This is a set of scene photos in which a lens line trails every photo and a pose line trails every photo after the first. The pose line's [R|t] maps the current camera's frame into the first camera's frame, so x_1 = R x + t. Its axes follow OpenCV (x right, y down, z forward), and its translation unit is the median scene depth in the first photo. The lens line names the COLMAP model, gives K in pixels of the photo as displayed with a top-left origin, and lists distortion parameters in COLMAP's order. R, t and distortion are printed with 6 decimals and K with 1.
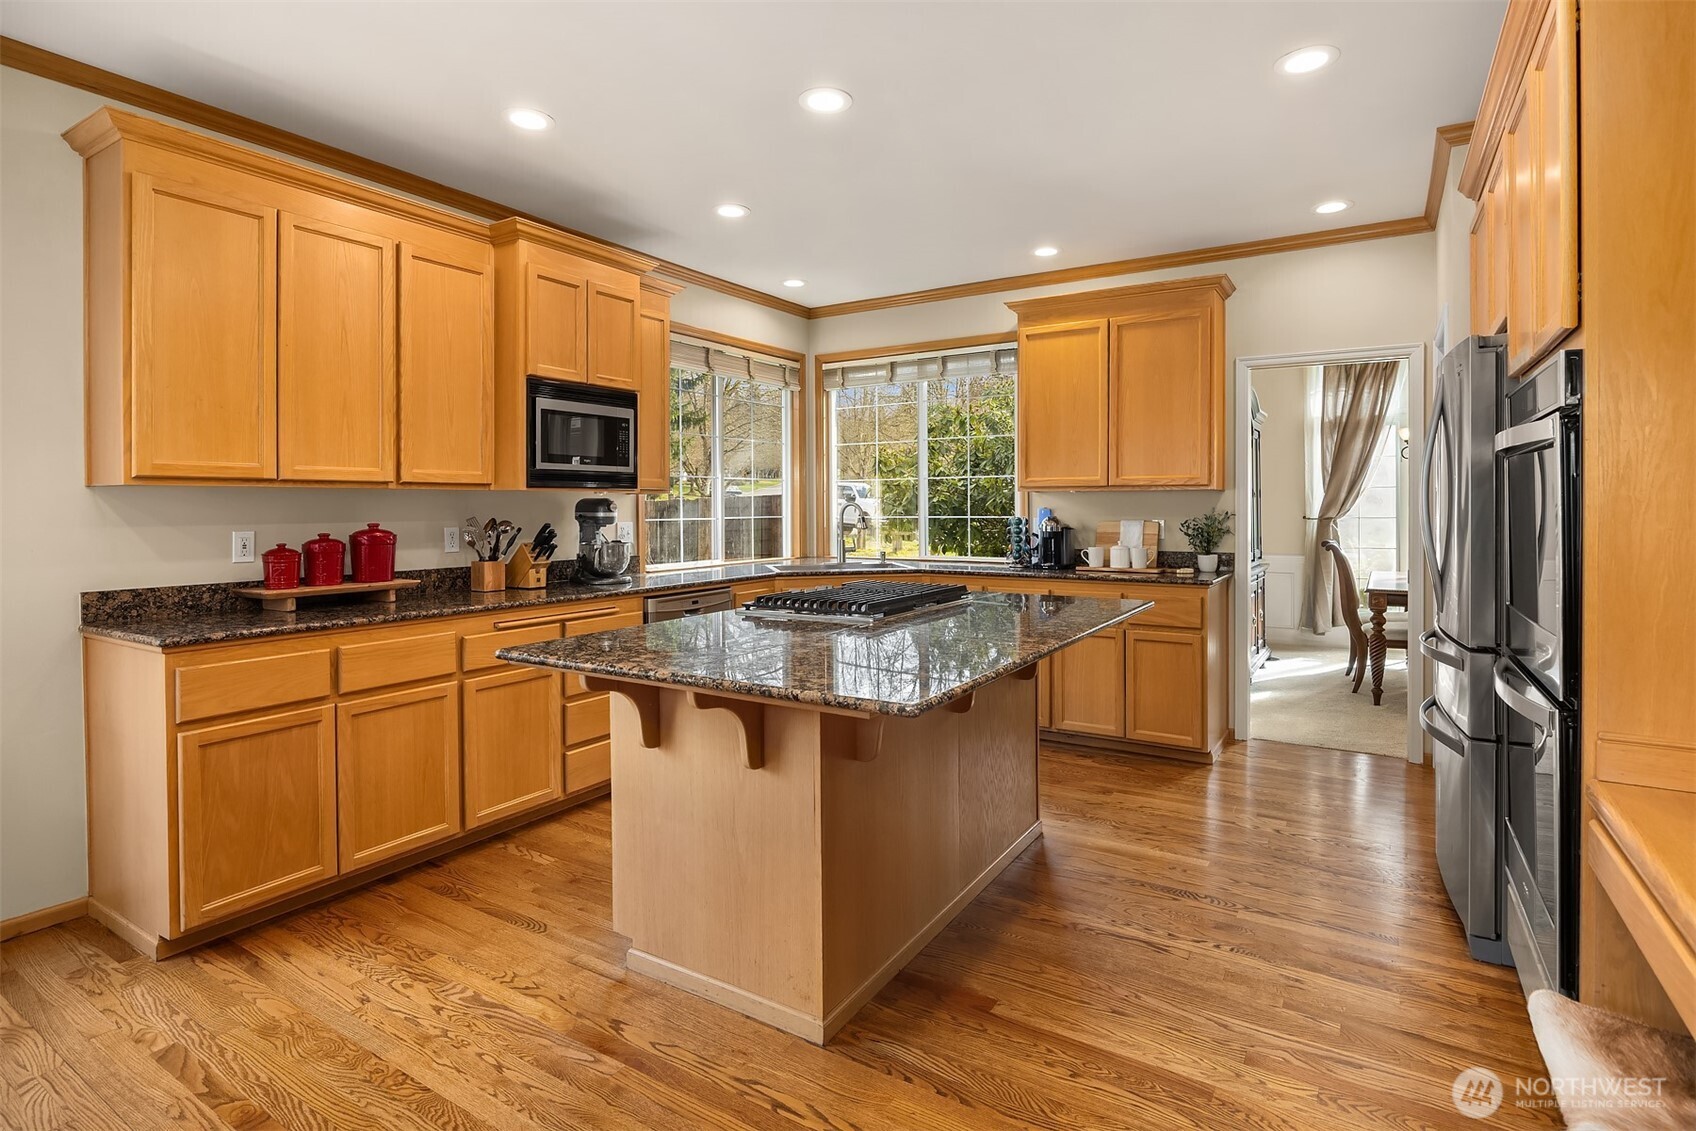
lens RADIAL K [[894.9, 0, 714.6], [0, 894.9, 538.8], [0, 0, 1]] dist [-0.002592, -0.000211]
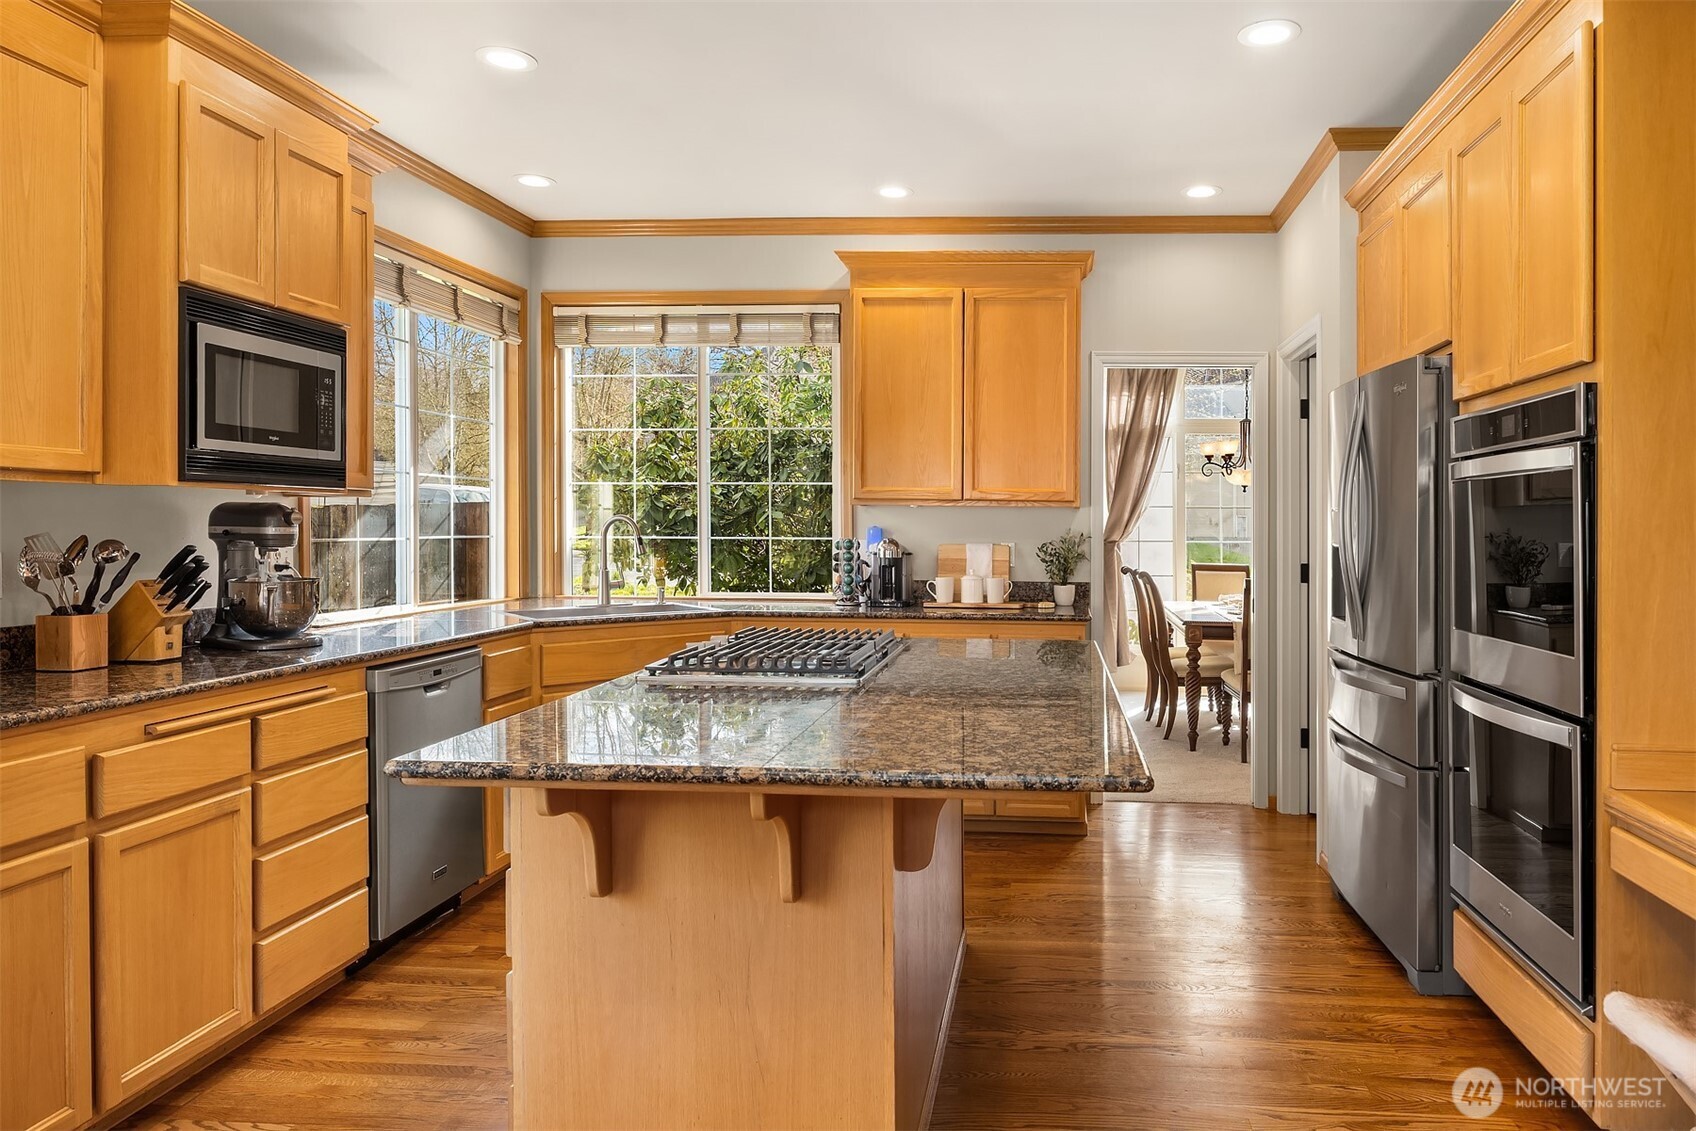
lens RADIAL K [[1283.5, 0, 962.5], [0, 1283.5, 562.7], [0, 0, 1]] dist [-0.000620, 0.008496]
pose [[0.846098, -0.004817, 0.533006, -0.166633], [0.007530, 0.999967, -0.002916, -0.000235], [-0.532974, 0.006480, 0.846107, 0.041236]]
